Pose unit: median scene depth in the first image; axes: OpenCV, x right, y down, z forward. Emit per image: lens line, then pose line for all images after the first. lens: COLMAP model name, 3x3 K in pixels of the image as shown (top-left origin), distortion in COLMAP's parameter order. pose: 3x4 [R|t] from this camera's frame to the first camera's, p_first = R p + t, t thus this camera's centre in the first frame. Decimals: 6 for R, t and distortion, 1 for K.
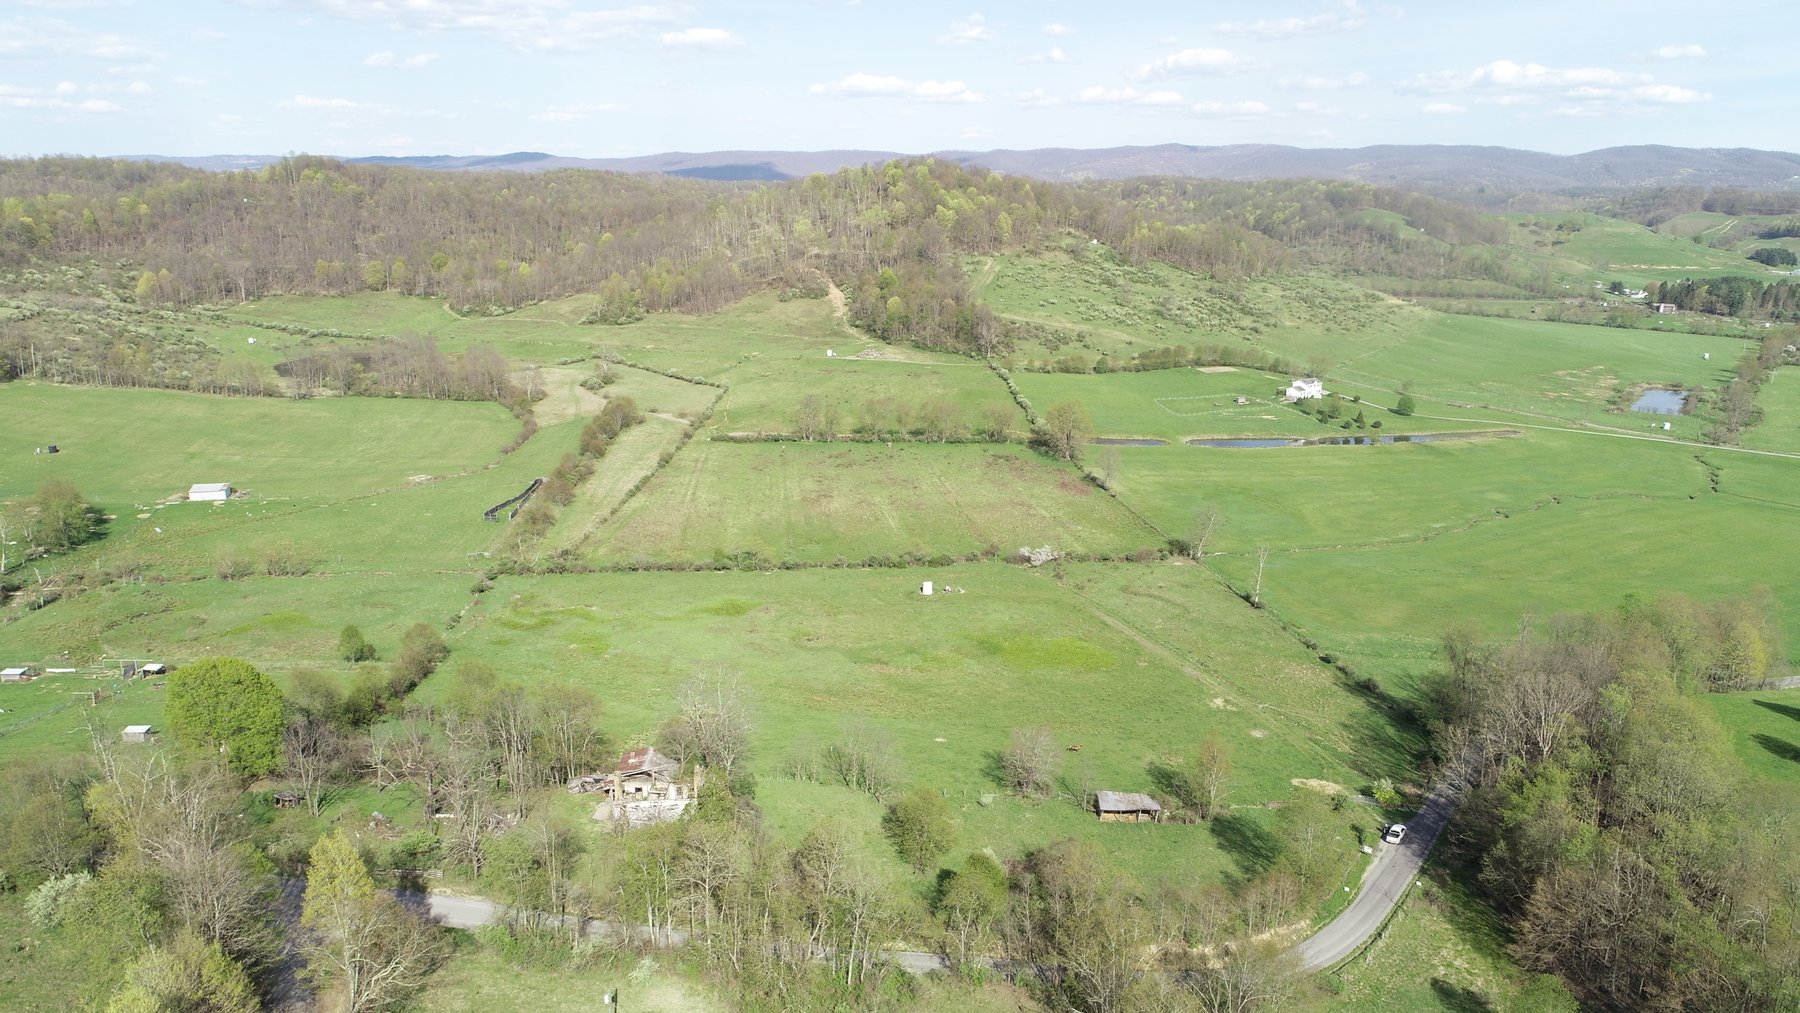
lens RADIAL K [[1195.7, 0, 904.2], [0, 1195.7, 502.4], [0, 0, 1]] dist [-0.006372, 0.002347]
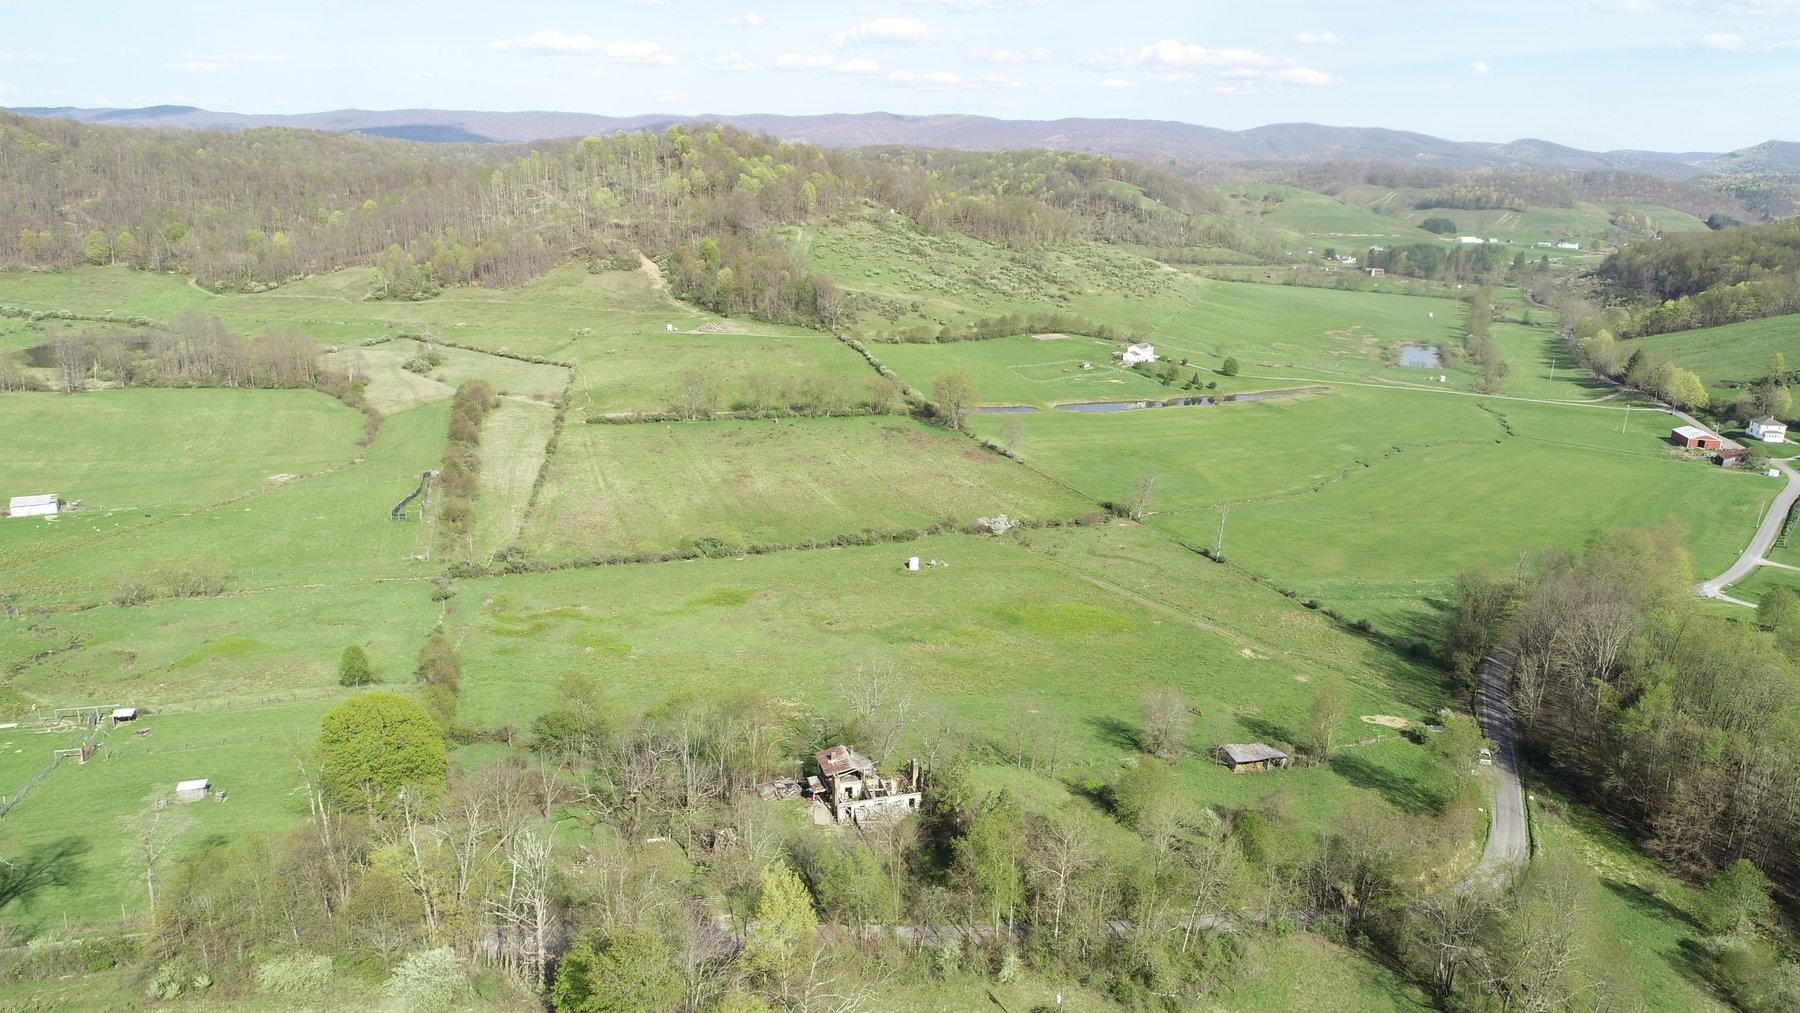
lens RADIAL K [[1195.7, 0, 902.9], [0, 1195.7, 502.1], [0, 0, 1]] dist [-0.006372, 0.002347]
pose [[0.971616, -0.052118, 0.230749, -0.102237], [0.046070, 0.998441, 0.031524, -0.005552], [-0.232032, -0.019998, 0.972502, 0.013305]]
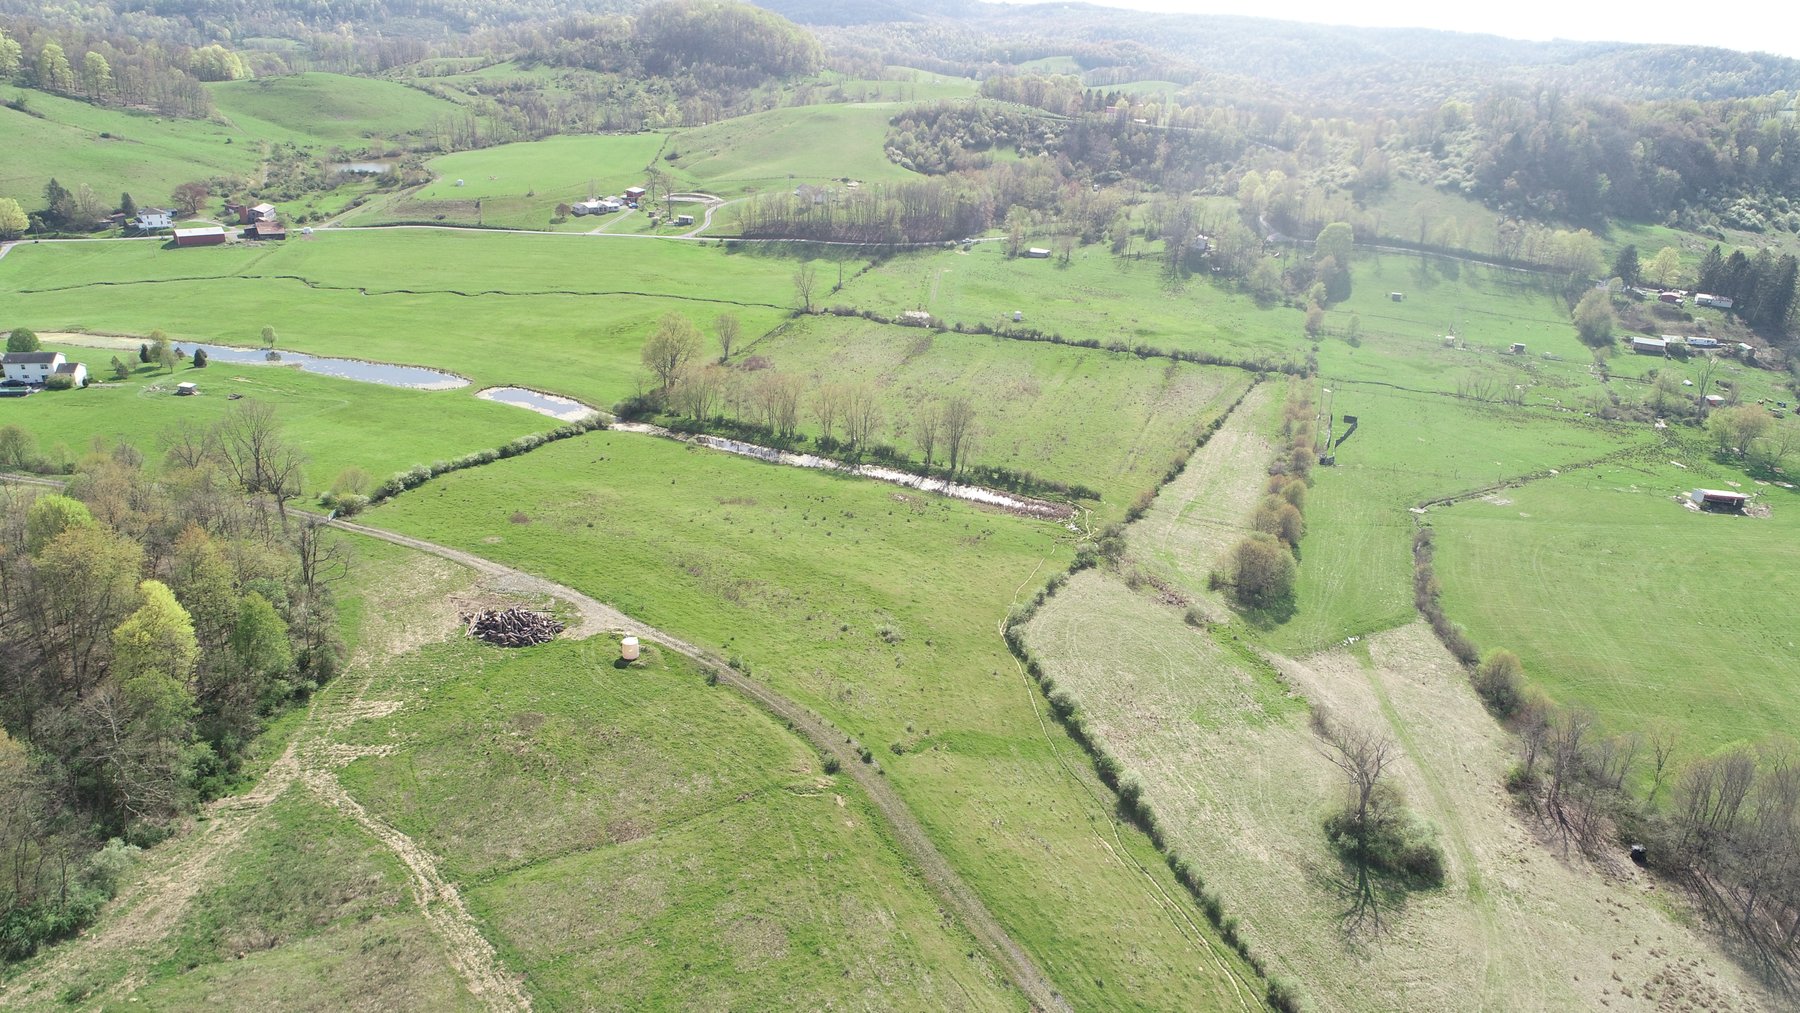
lens RADIAL K [[1195.7, 0, 899.2], [0, 1195.7, 506.4], [0, 0, 1]] dist [-0.006372, 0.002347]
pose [[-0.907743, -0.219799, 0.357338, -0.211900], [0.038954, 0.803927, 0.593451, -0.311075], [-0.417713, 0.552621, -0.721197, 1.092872]]
